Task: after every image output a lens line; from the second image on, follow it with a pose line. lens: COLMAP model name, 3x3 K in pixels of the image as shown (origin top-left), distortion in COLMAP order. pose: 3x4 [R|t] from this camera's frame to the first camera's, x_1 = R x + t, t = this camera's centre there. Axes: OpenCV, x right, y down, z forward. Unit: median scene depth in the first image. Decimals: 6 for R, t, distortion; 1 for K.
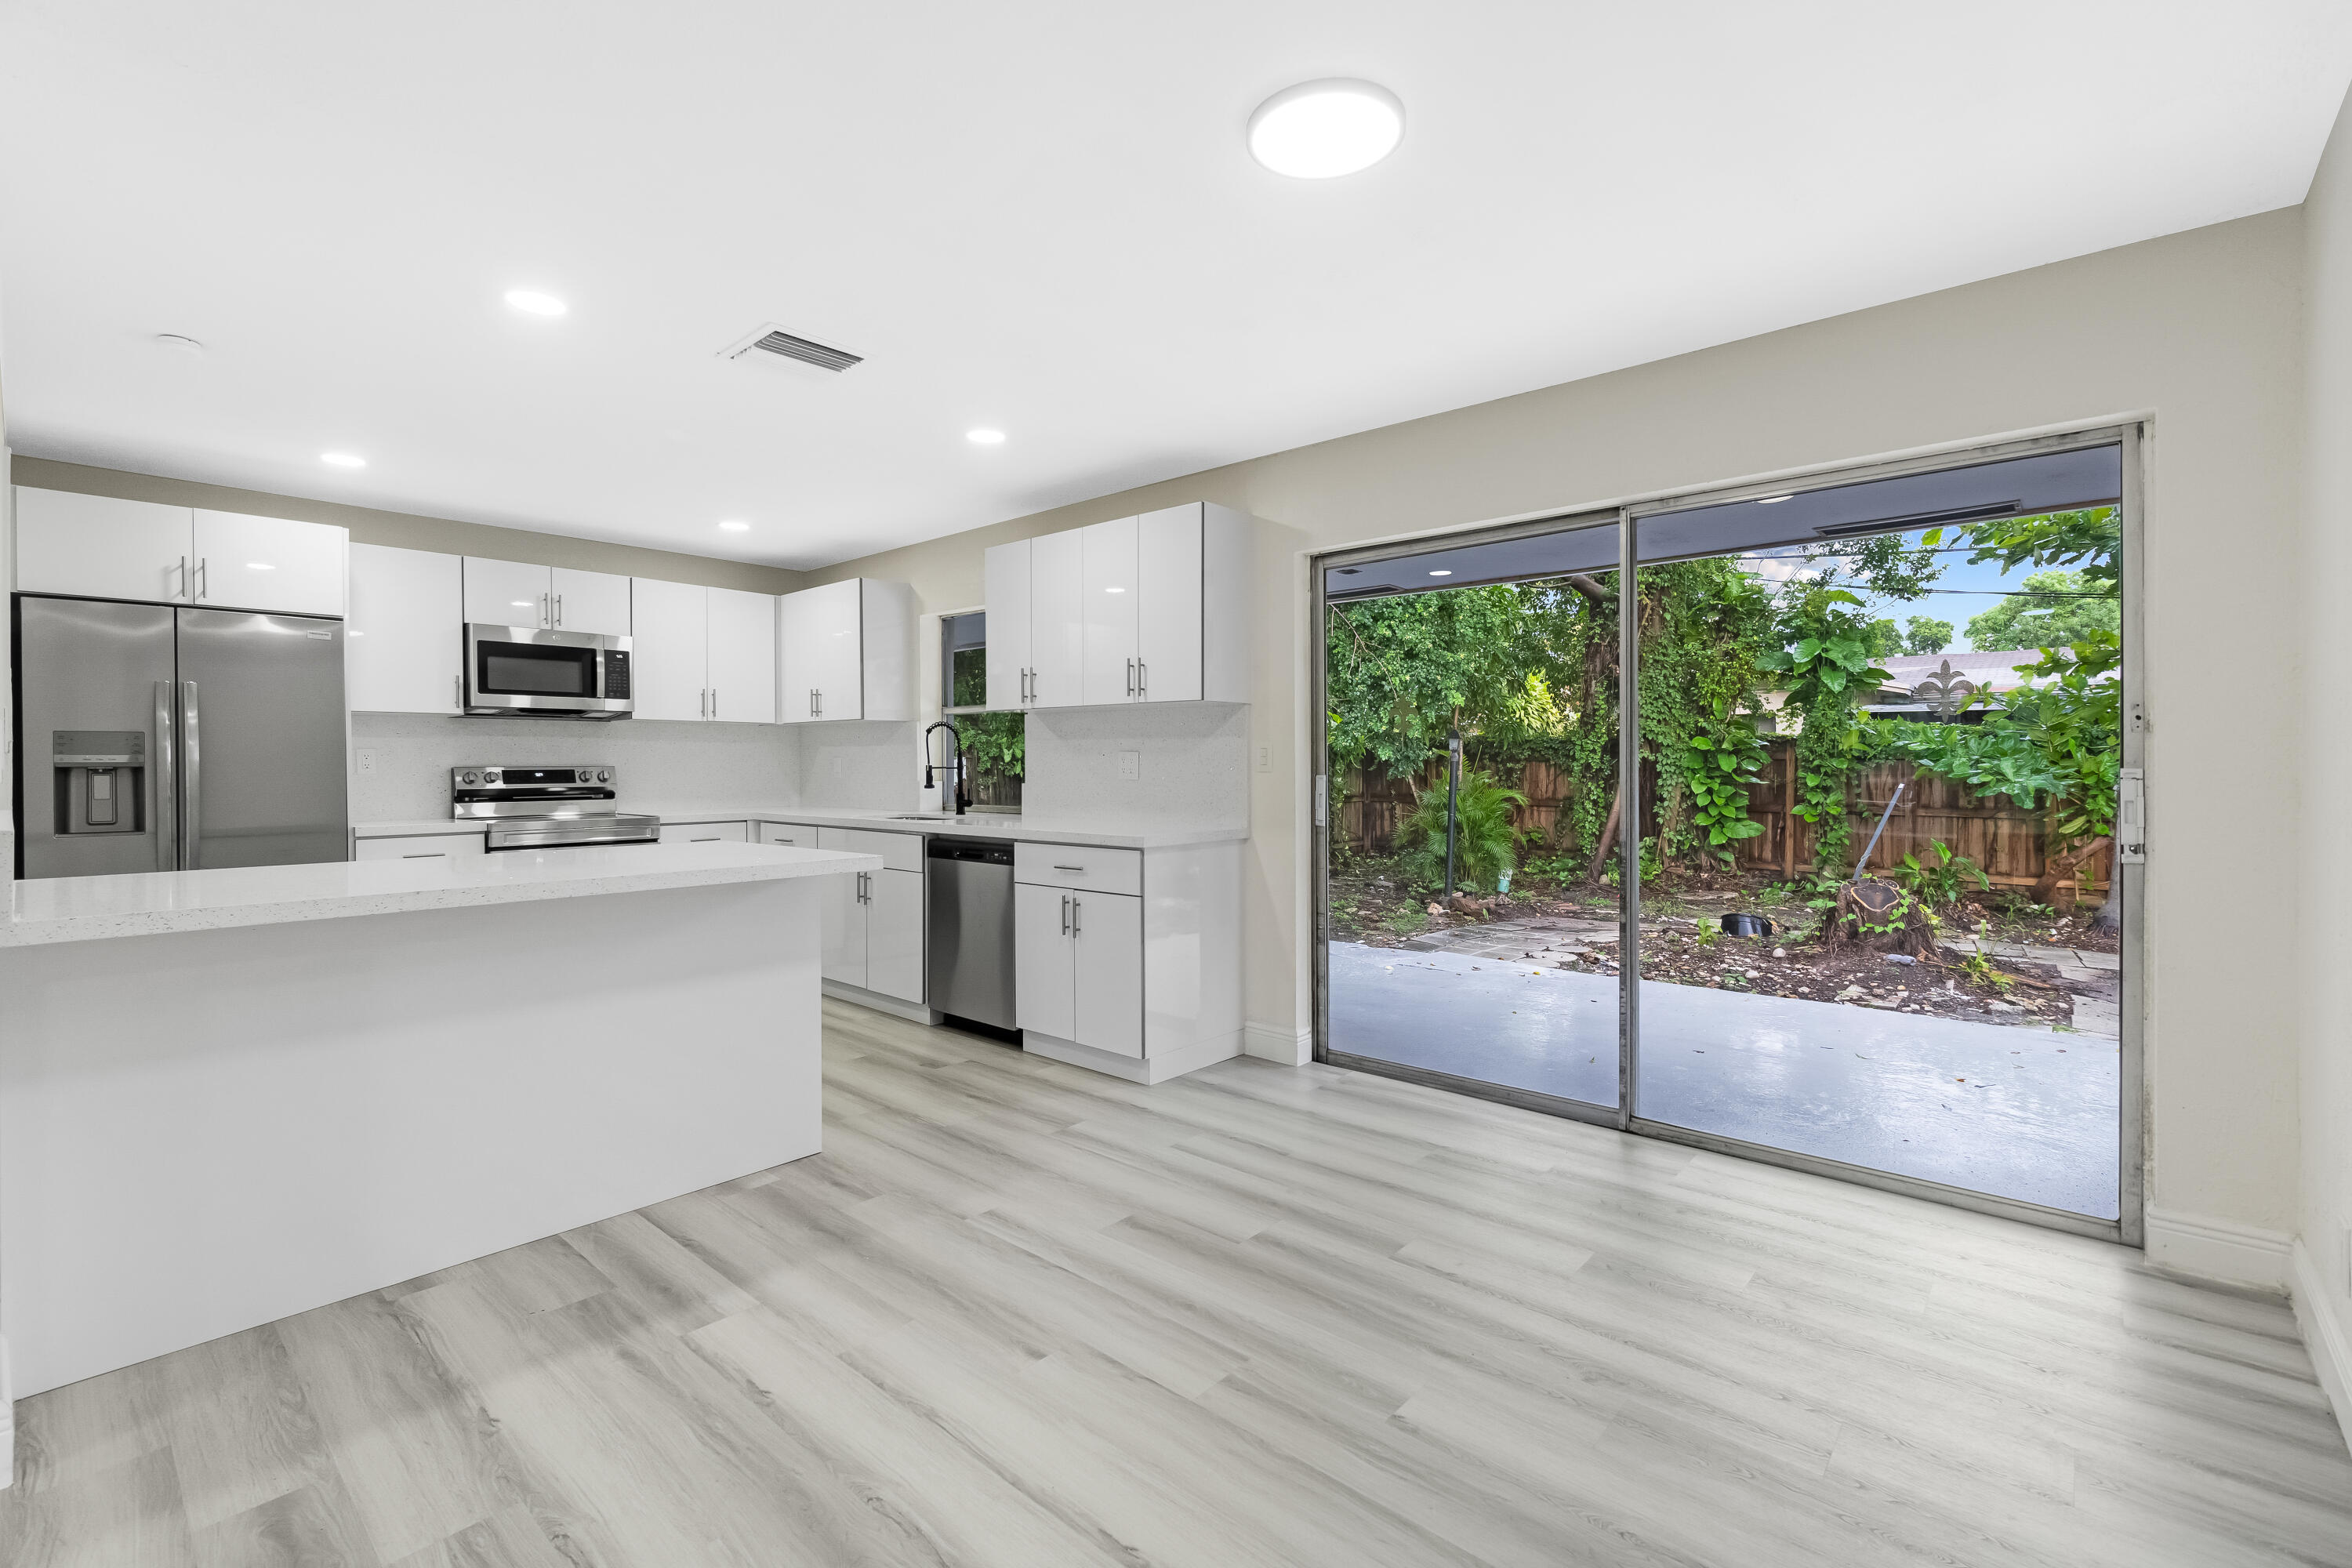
lens RADIAL K [[1027.9, 0, 1188.5], [0, 1027.9, 768.9], [0, 0, 1]] dist [-0.005501, 0.000342]
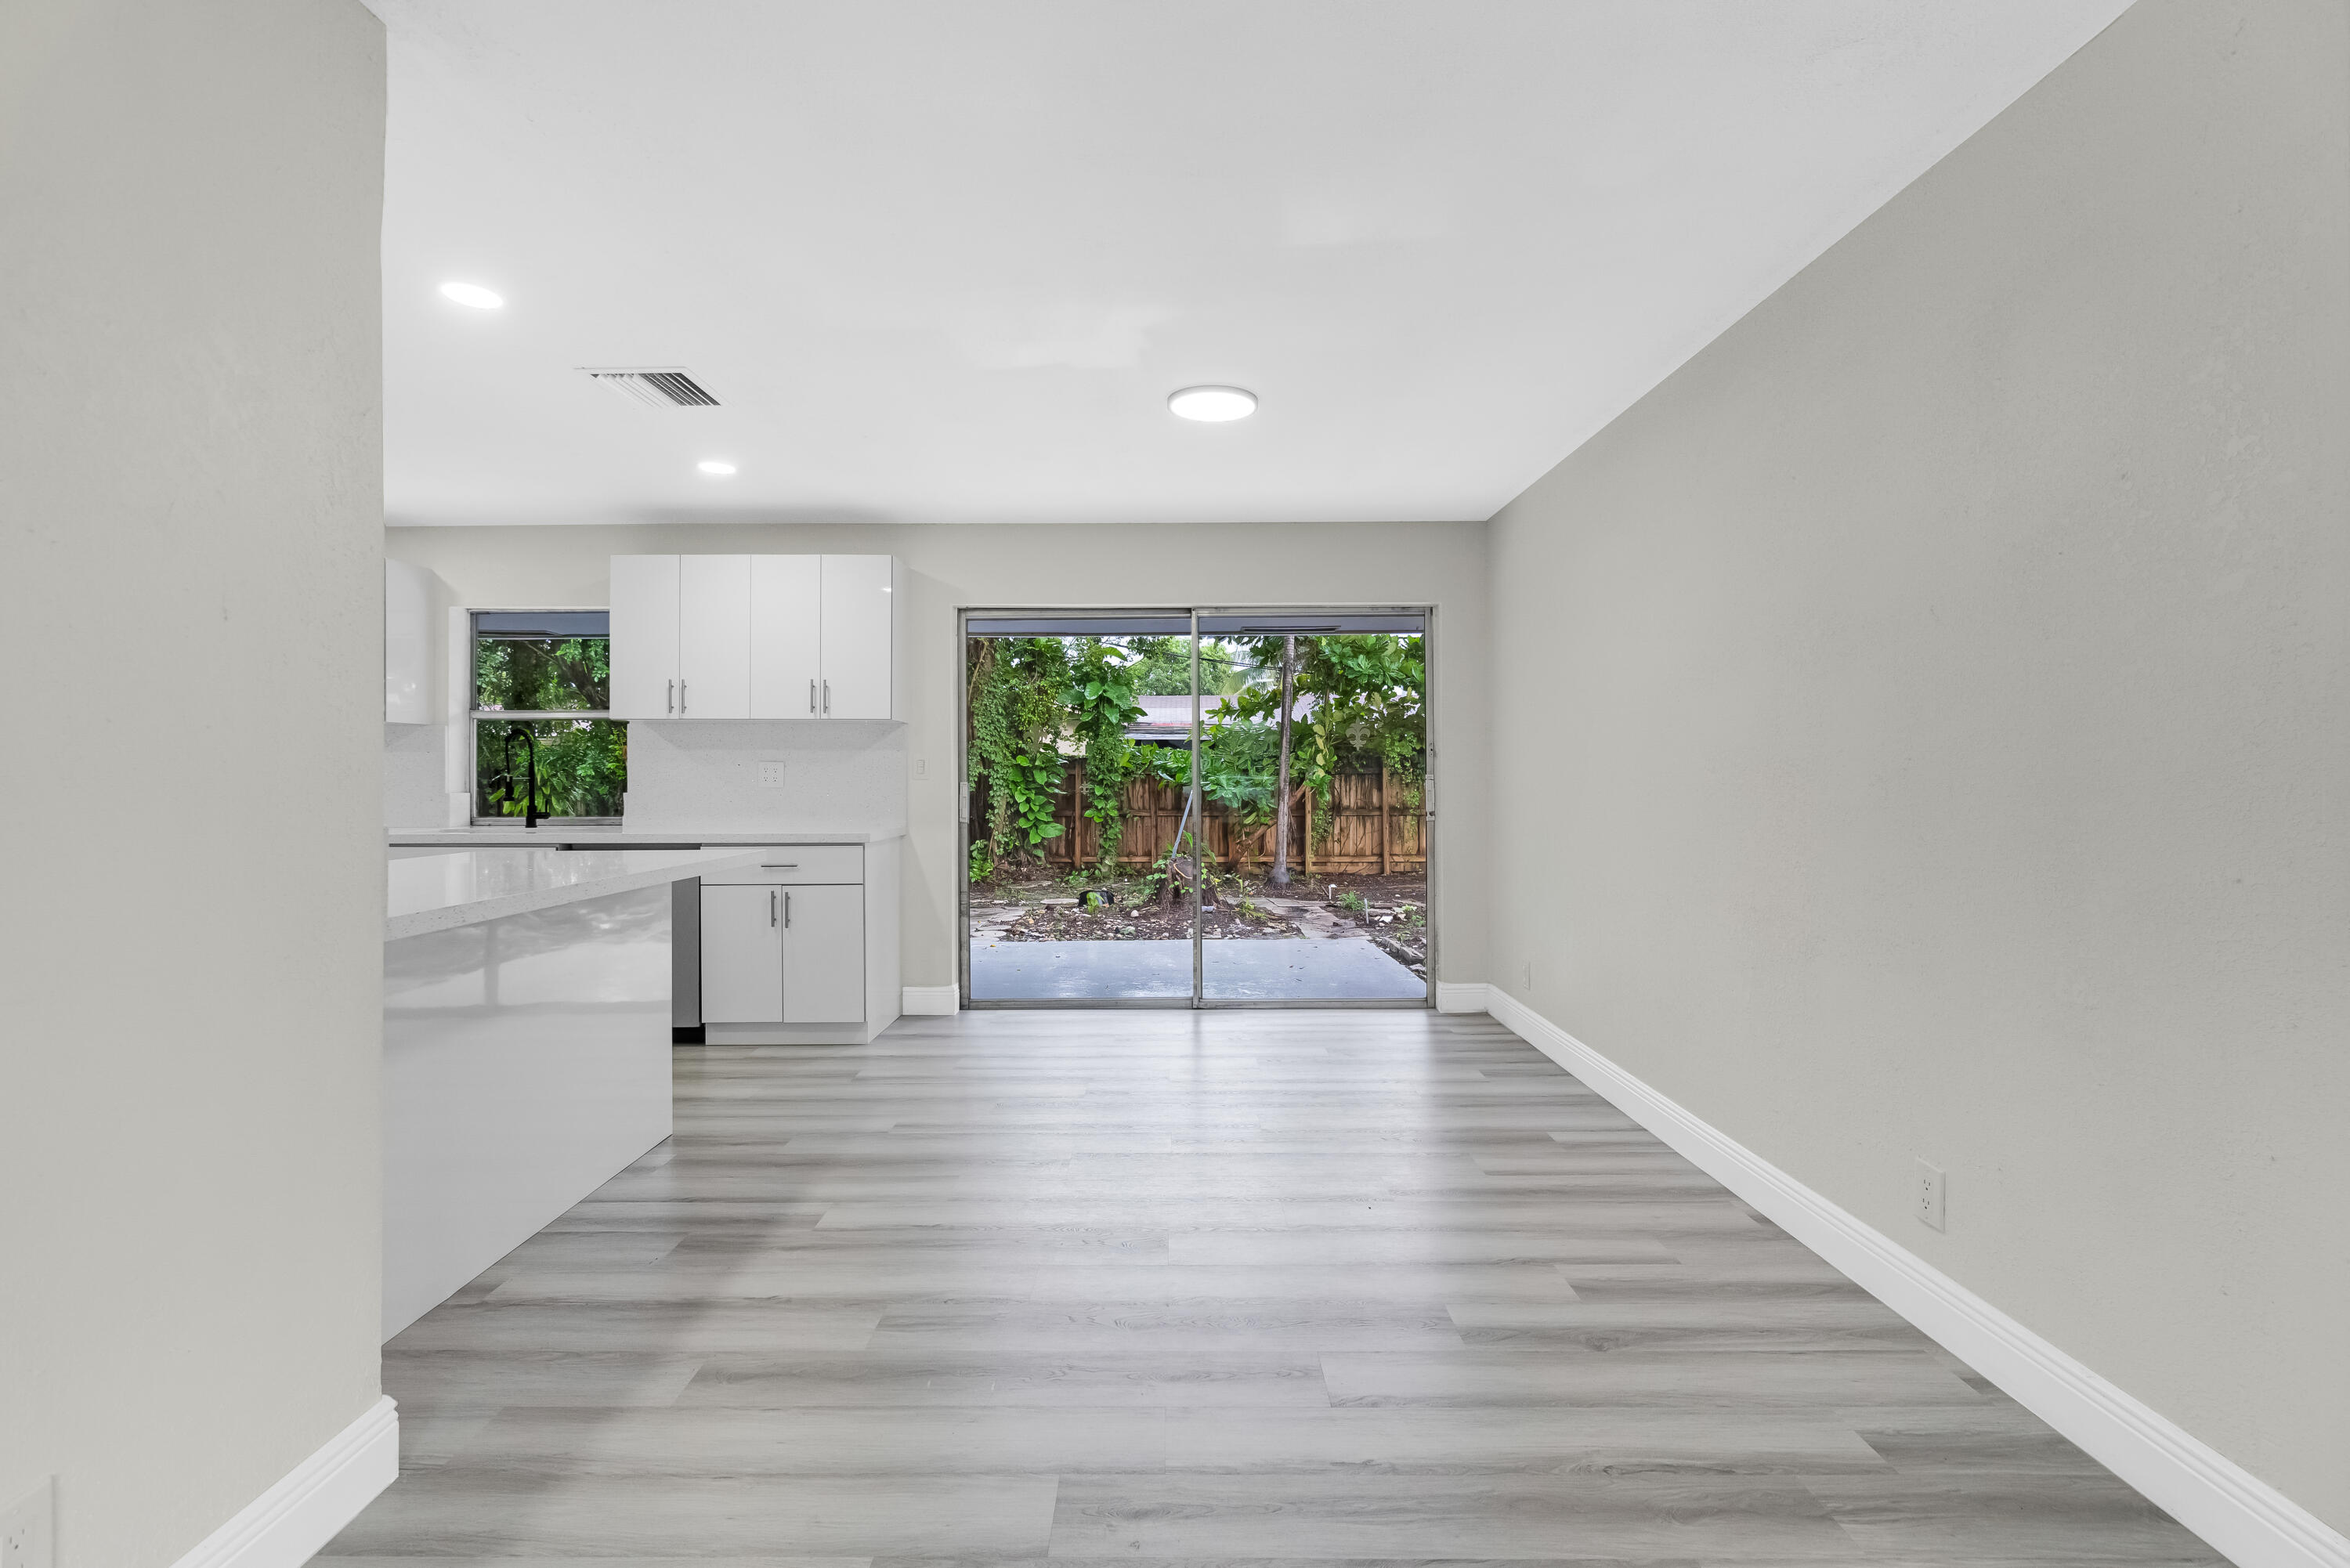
lens RADIAL K [[1026.9, 0, 1207.3], [0, 1026.9, 764.0], [0, 0, 1]] dist [-0.005501, 0.000342]
pose [[0.725161, 0.009759, 0.688510, -0.392315], [0.005332, 0.999790, -0.019787, 0.007920], [-0.688559, 0.018020, 0.724957, -0.089638]]
